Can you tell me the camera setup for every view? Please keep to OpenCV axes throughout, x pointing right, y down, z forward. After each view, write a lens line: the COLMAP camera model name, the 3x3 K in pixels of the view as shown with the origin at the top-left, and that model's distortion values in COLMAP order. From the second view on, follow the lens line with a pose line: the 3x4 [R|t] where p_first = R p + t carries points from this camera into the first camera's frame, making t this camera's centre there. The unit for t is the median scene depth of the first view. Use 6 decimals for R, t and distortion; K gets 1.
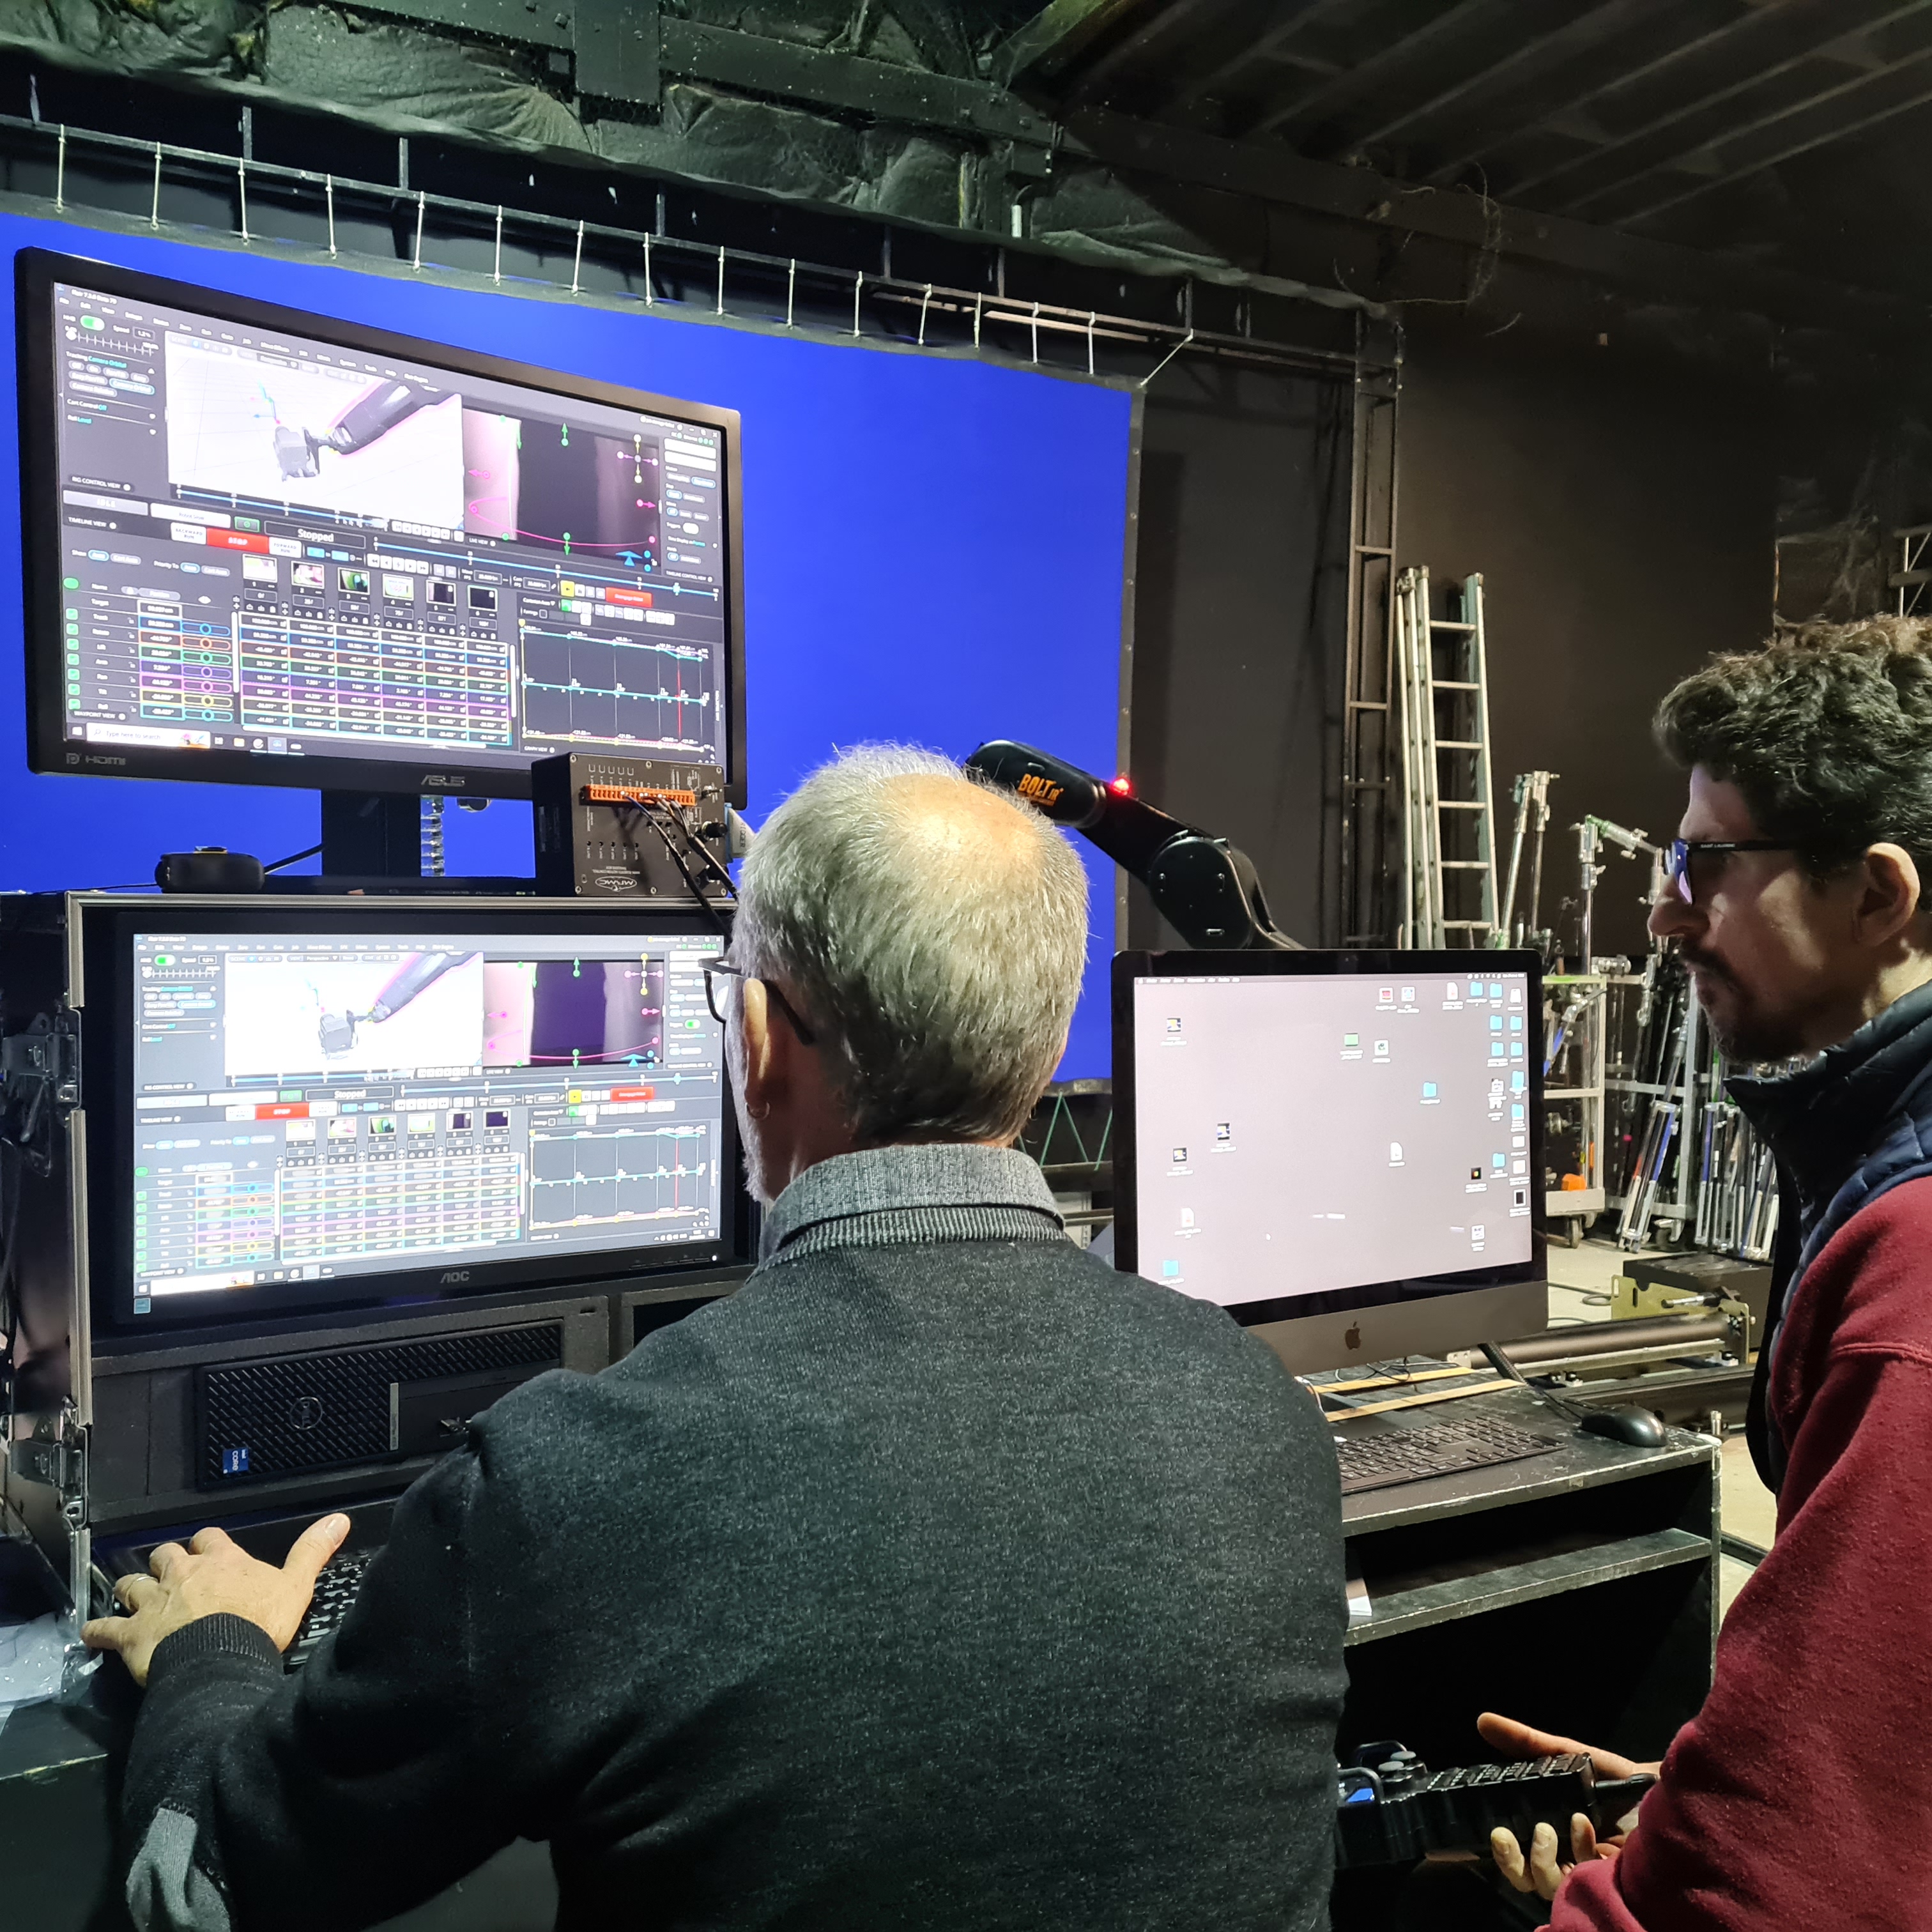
lens RADIAL K [[1943.0, 0, 975.1], [0, 1943.0, 968.7], [0, 0, 1]] dist [0.050276, 0.000000]
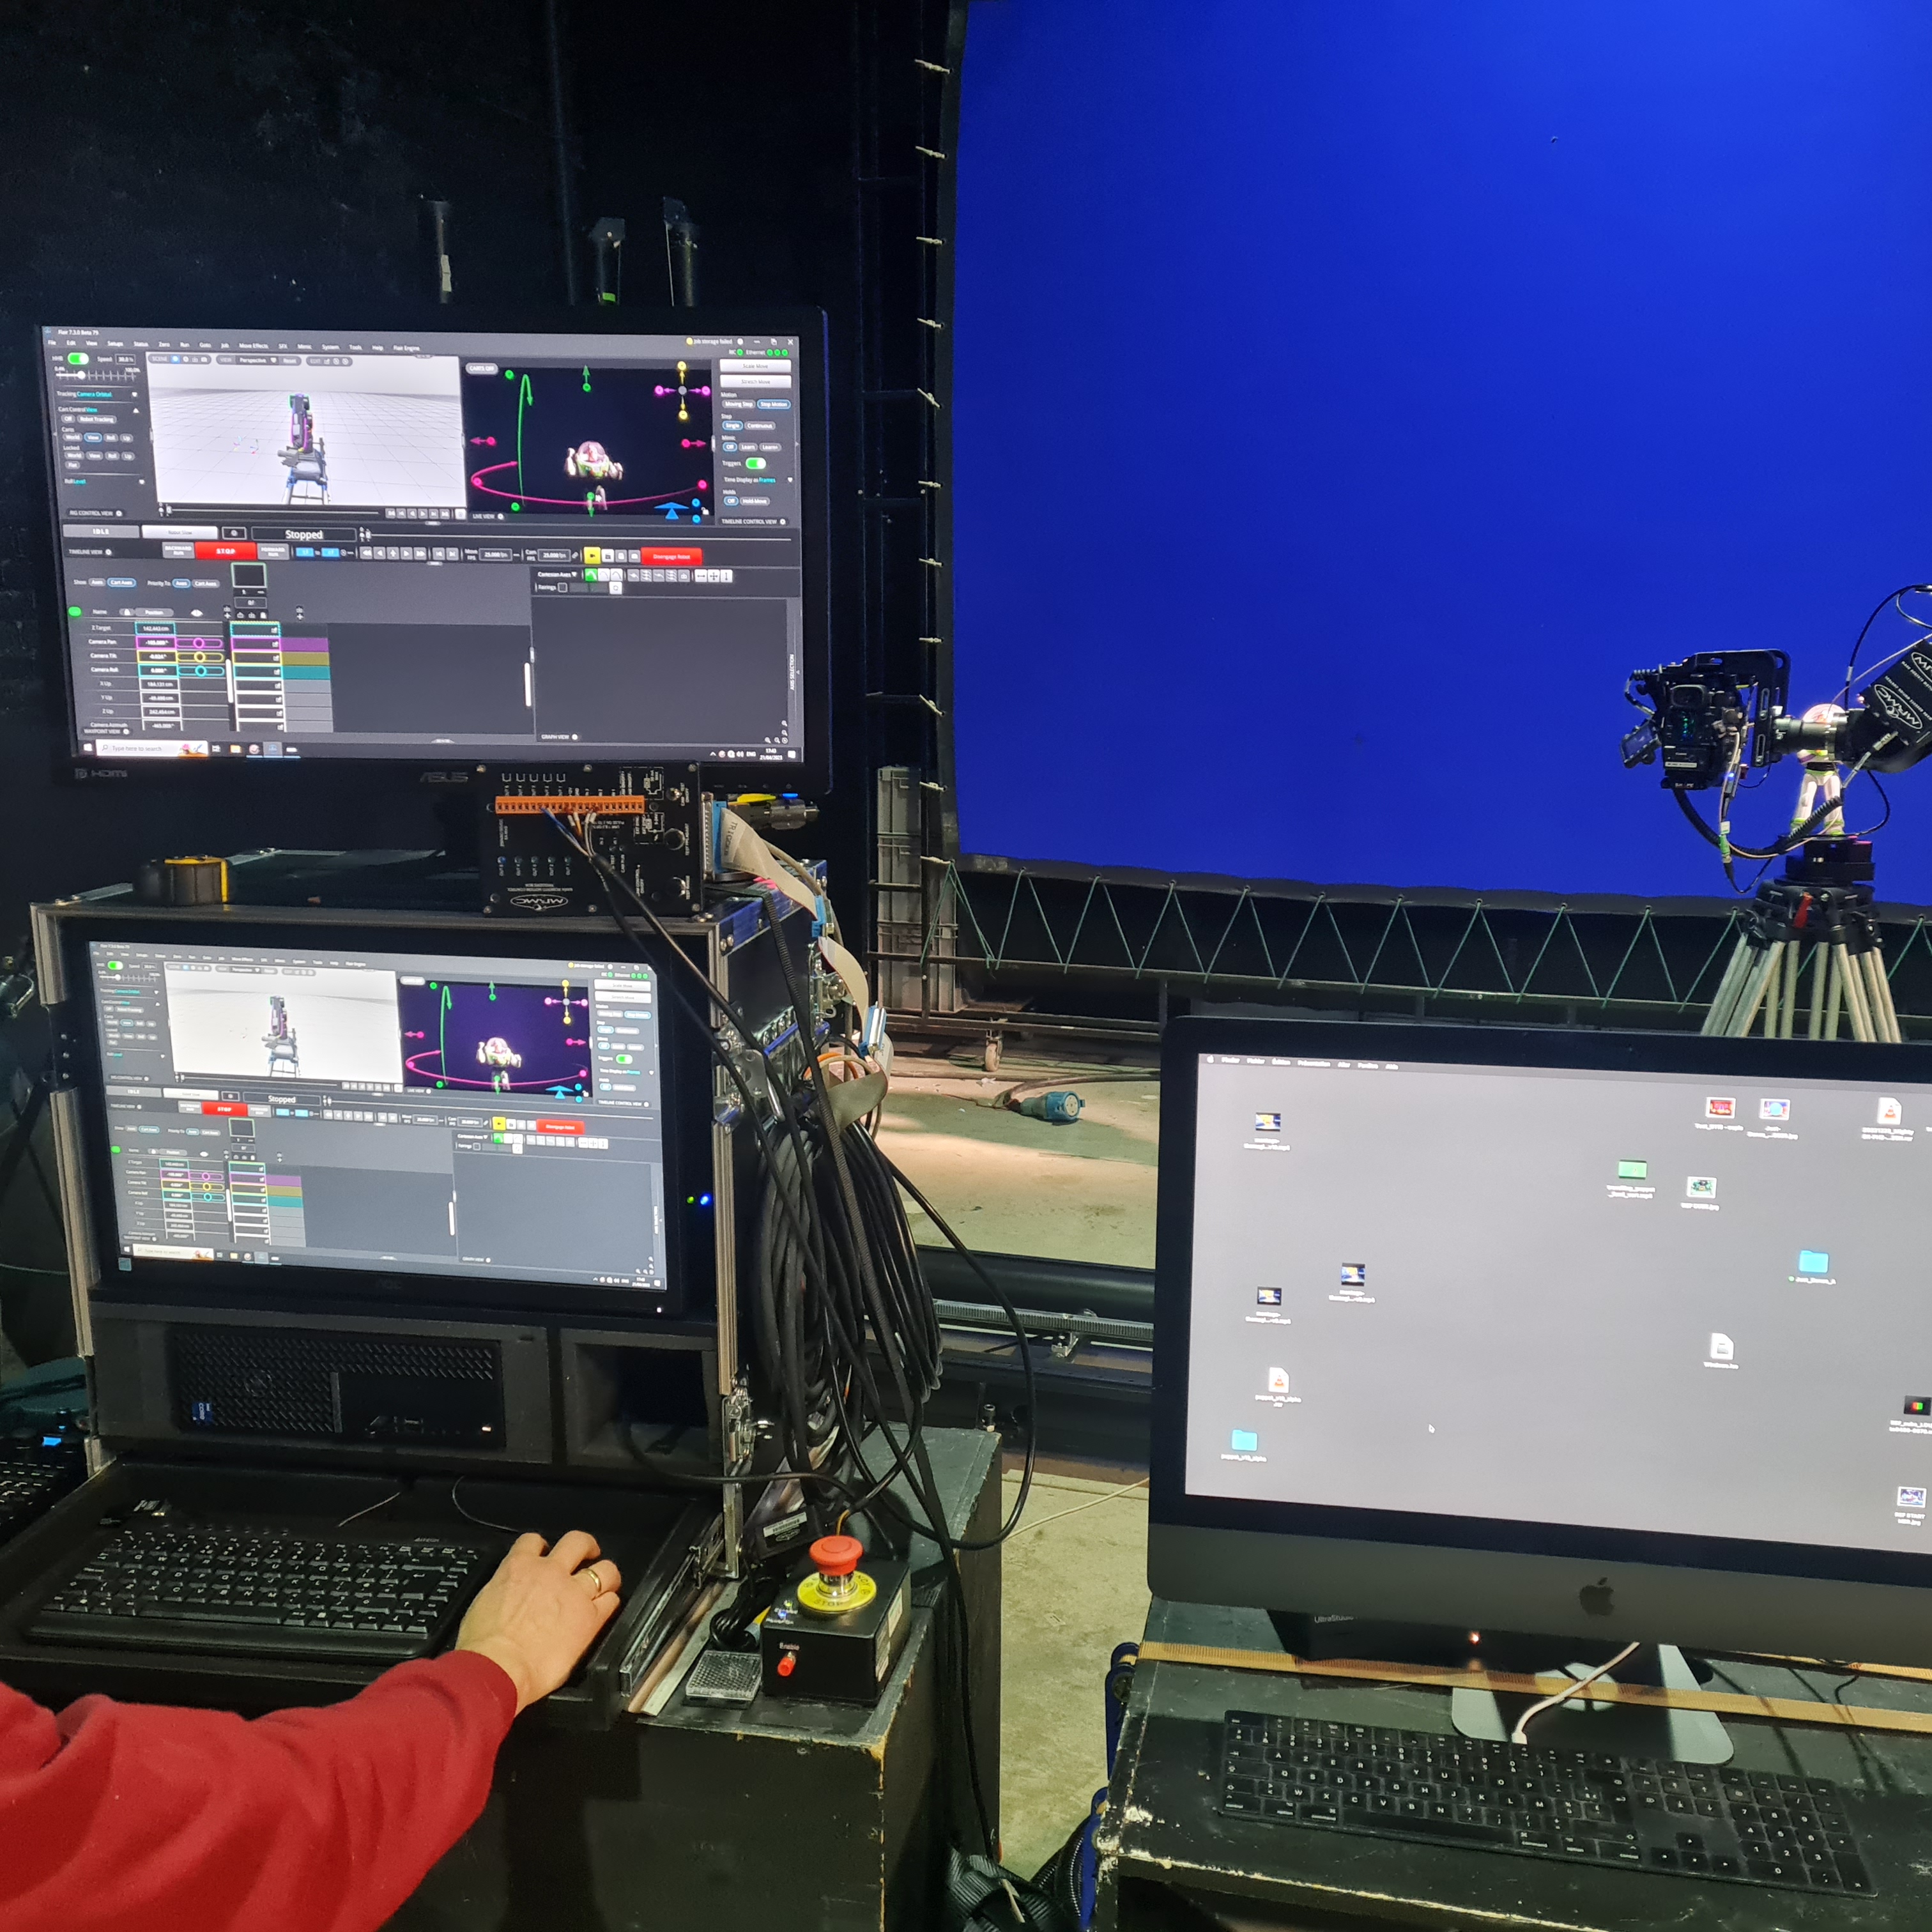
lens RADIAL K [[1943.0, 0, 987.4], [0, 1943.0, 990.1], [0, 0, 1]] dist [0.050276, 0.000000]
pose [[0.714936, 0.134547, -0.686122, 0.603270], [-0.018281, 0.984572, 0.174023, -0.166850], [0.698951, -0.111873, 0.706365, 0.495027]]
